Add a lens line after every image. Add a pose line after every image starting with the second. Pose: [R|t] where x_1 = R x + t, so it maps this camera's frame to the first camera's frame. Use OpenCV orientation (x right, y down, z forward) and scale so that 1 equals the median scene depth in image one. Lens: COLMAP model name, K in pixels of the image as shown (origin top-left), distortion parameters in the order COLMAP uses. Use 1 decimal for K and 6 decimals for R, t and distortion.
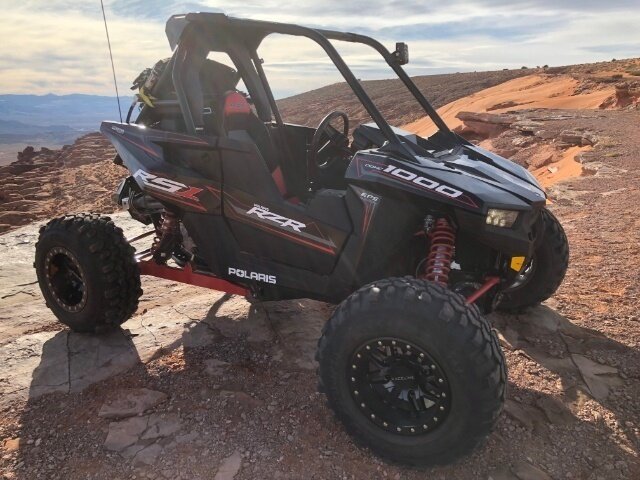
lens RADIAL K [[535.0, 0, 319.7], [0, 535.0, 242.6], [0, 0, 1]] dist [0.029111, -0.014978]
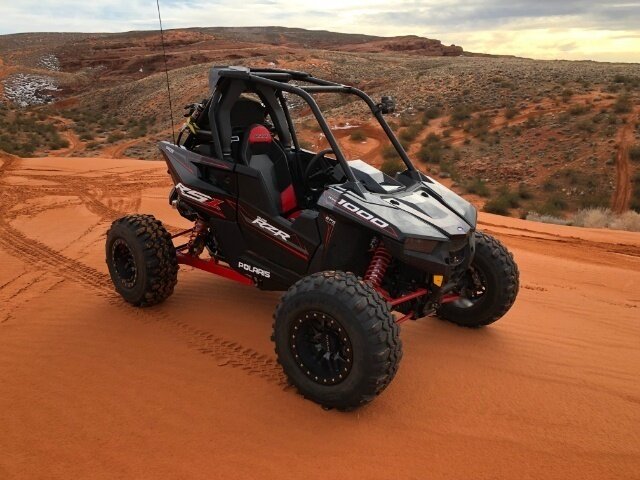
lens RADIAL K [[535.0, 0, 321.6], [0, 535.0, 243.8], [0, 0, 1]] dist [0.029111, -0.014978]
pose [[0.984781, 0.087431, -0.150204, 0.236171], [-0.084889, 0.996119, 0.023266, -0.047851], [0.151655, -0.010161, 0.988381, -0.280406]]
